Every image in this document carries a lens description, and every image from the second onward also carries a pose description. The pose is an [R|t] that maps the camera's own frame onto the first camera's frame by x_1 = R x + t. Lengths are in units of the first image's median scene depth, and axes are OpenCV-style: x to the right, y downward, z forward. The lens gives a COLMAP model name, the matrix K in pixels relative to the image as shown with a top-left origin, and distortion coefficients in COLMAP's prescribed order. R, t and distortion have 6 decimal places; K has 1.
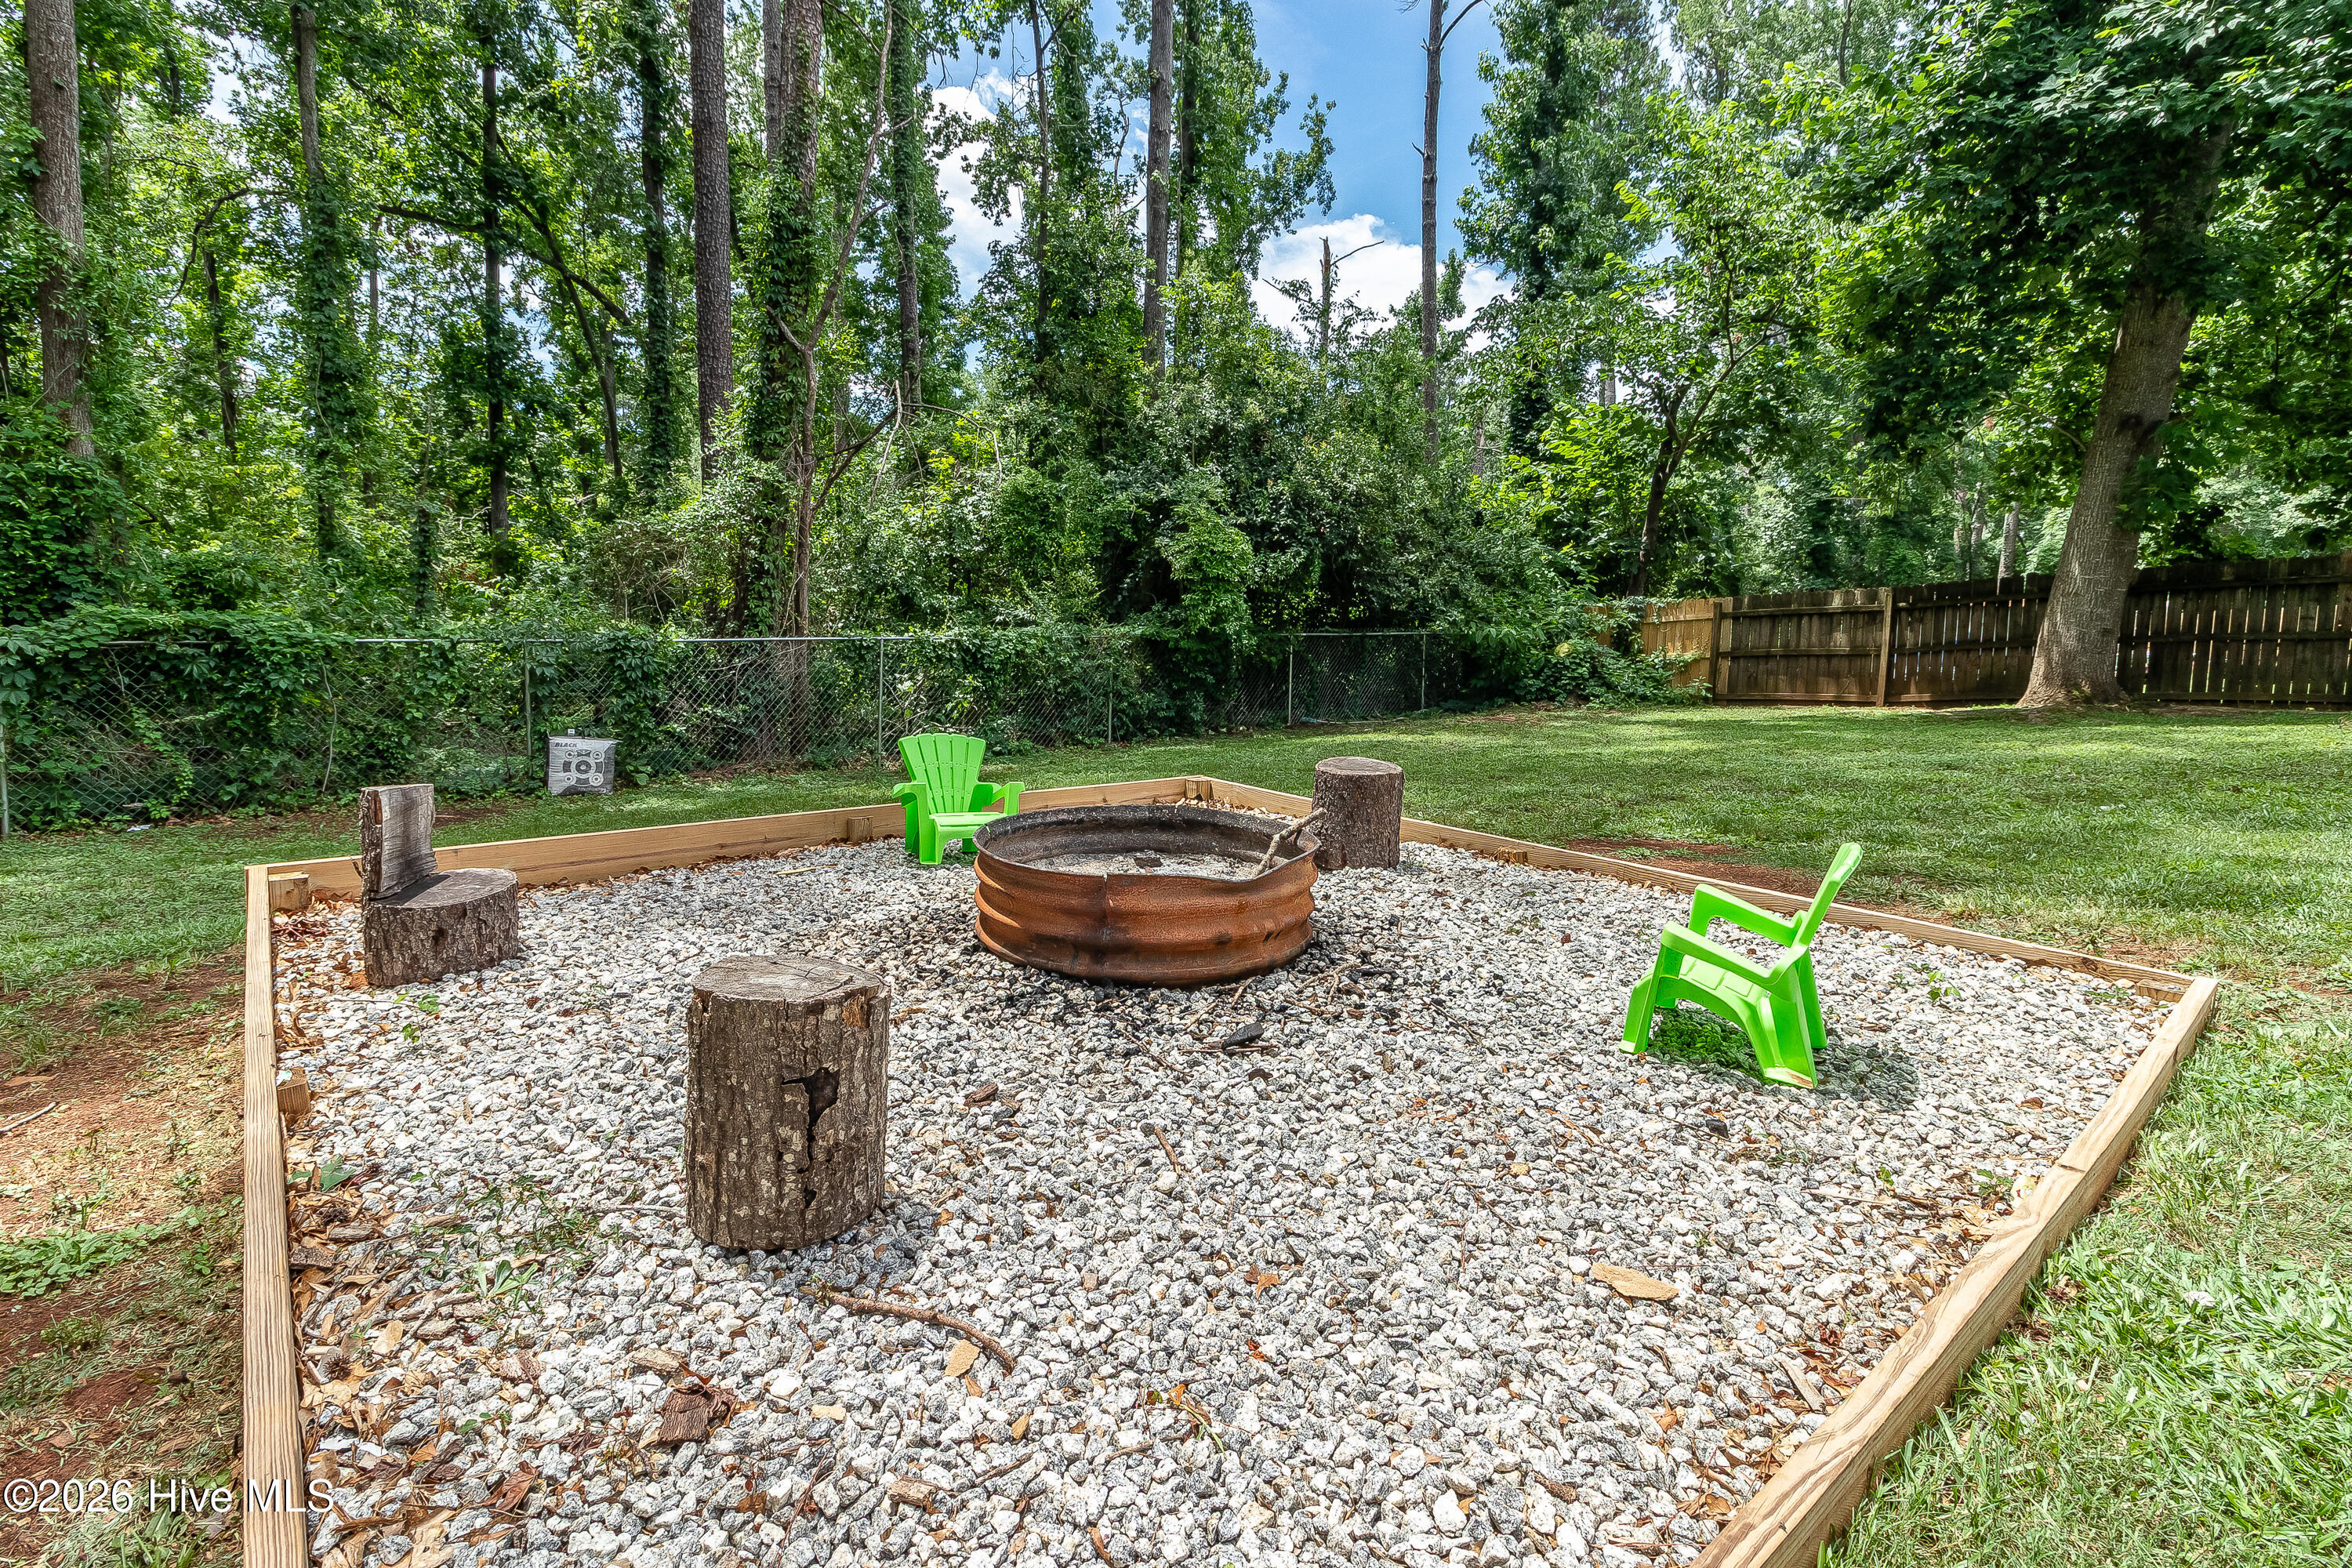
lens RADIAL K [[1028.6, 0, 1176.0], [0, 1028.6, 784.0], [0, 0, 1]] dist [-0.014450, 0.000432]
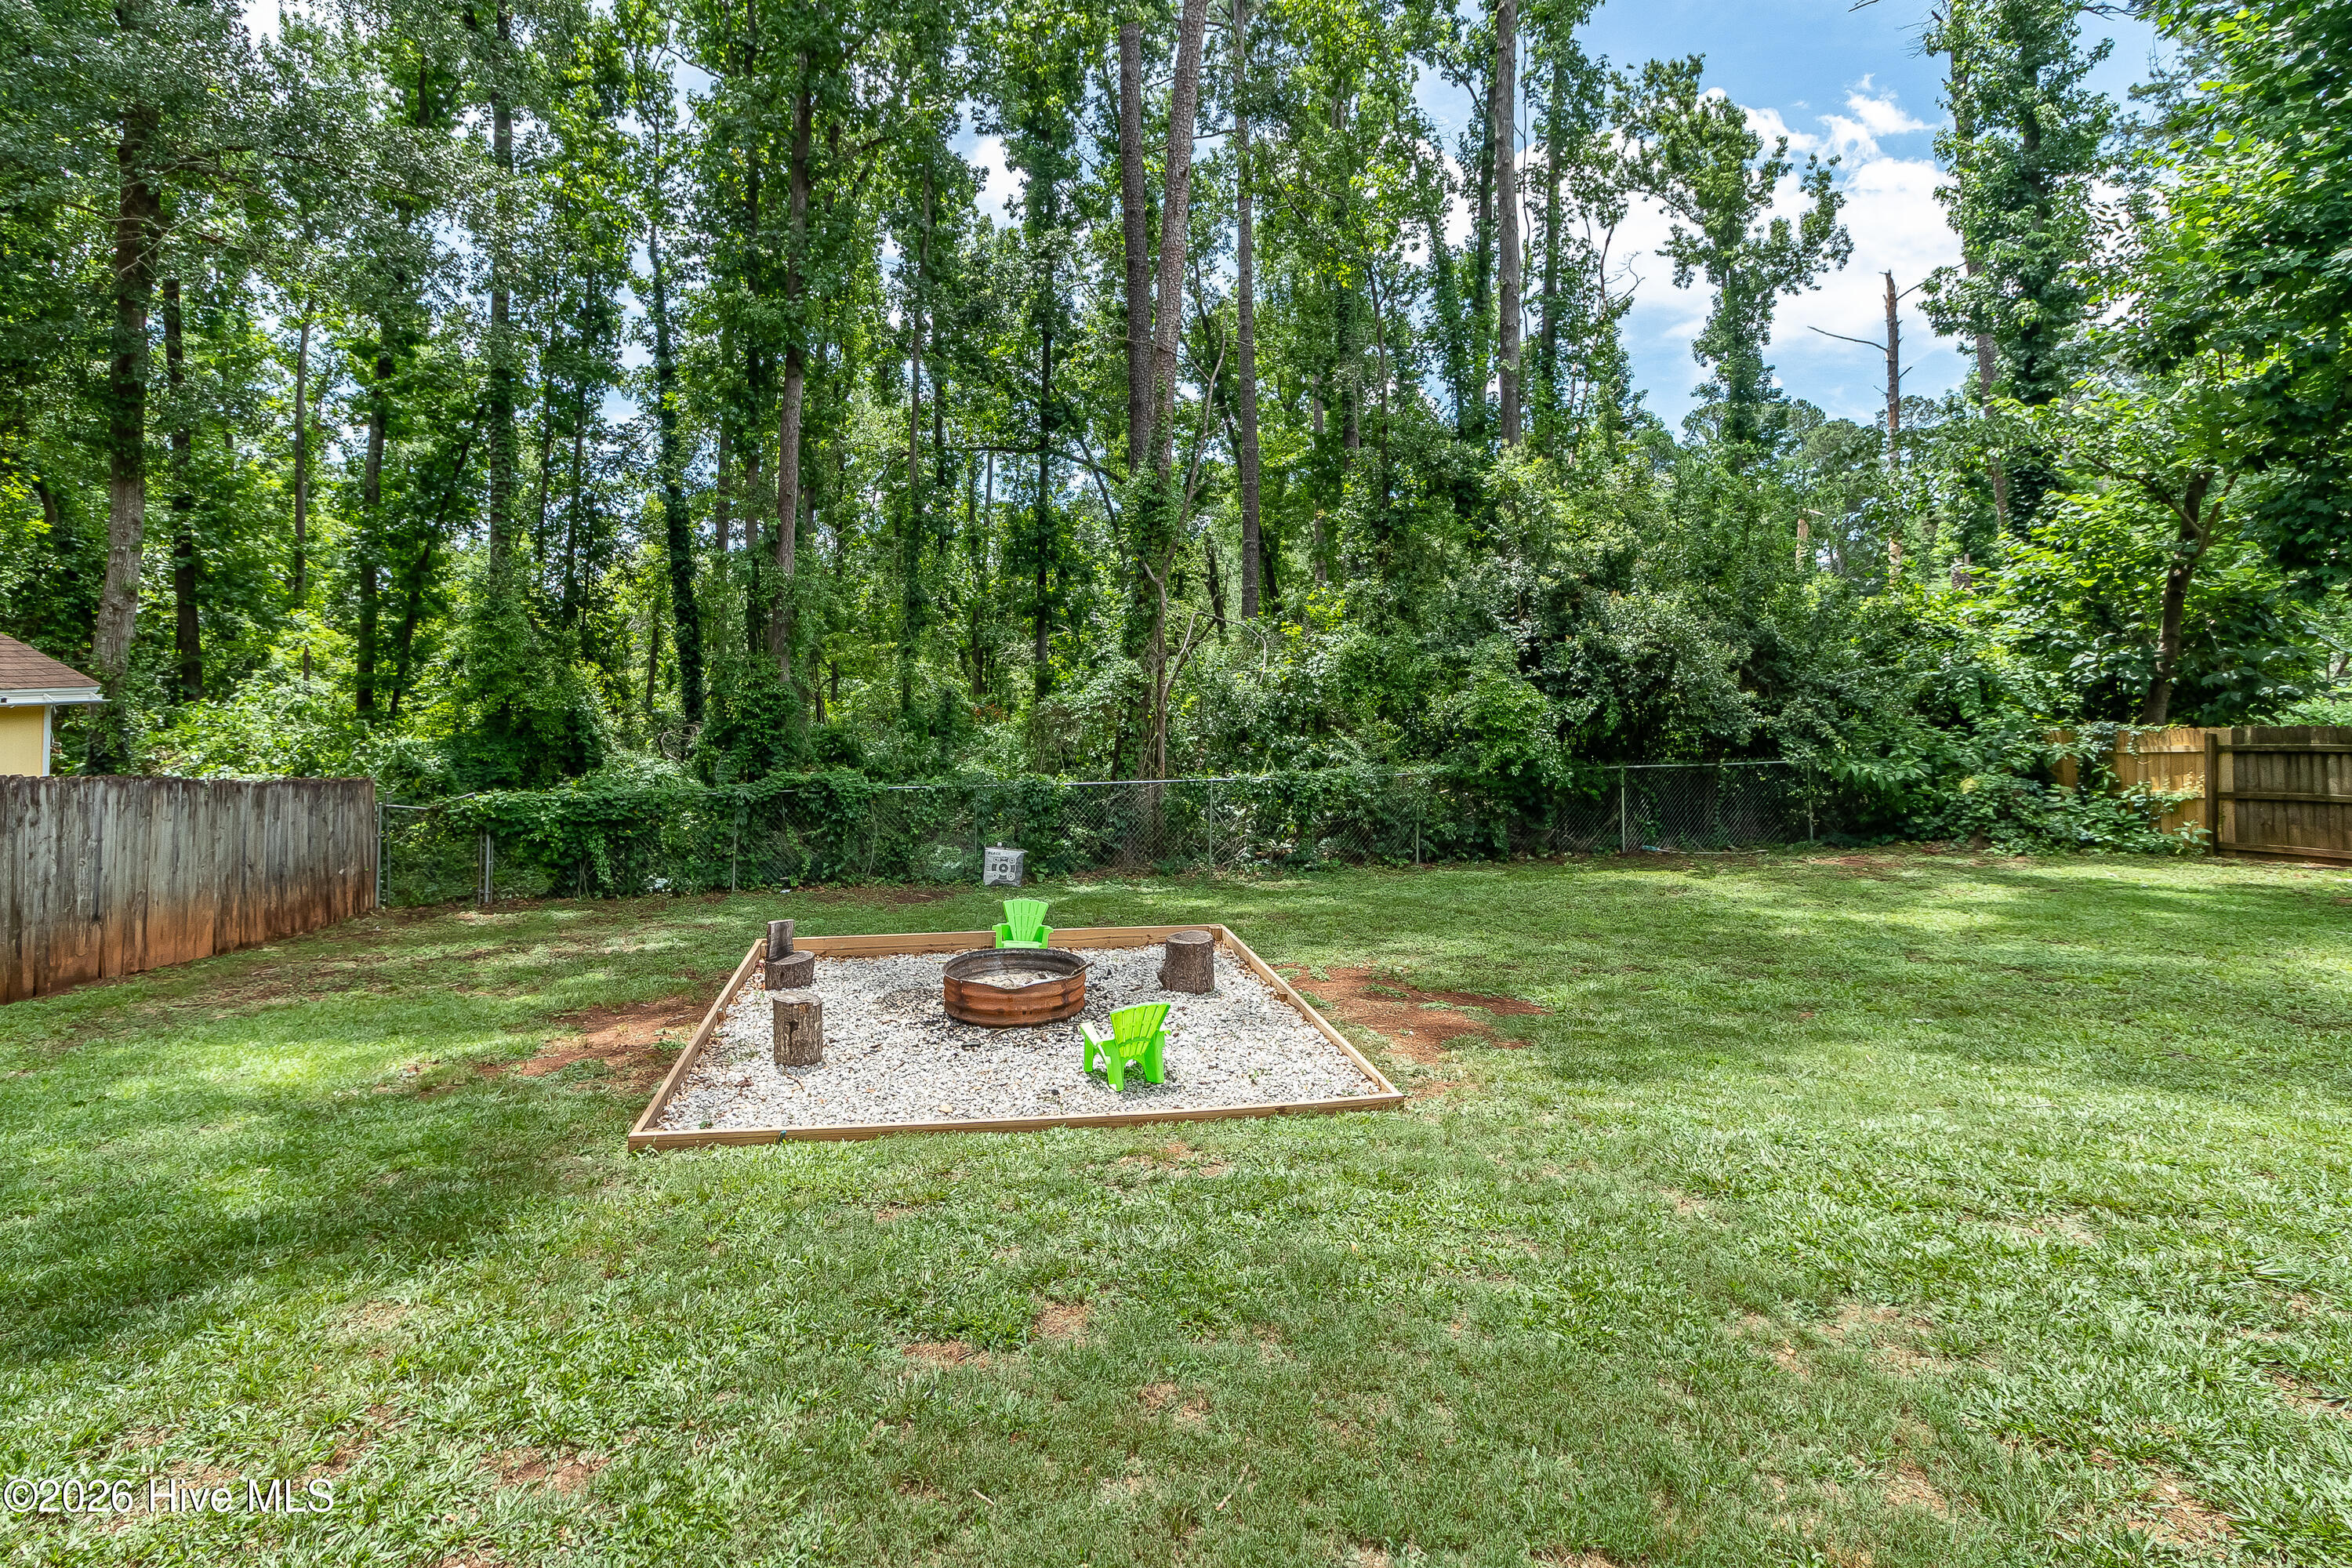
lens RADIAL K [[1085.2, 0, 1177.6], [0, 1085.2, 771.6], [0, 0, 1]] dist [0.001973, 0.000682]
pose [[0.870498, 0.025493, -0.491511, 0.301940], [-0.062937, 0.996225, -0.059795, -0.053704], [0.488131, 0.082986, 0.868816, -0.206018]]
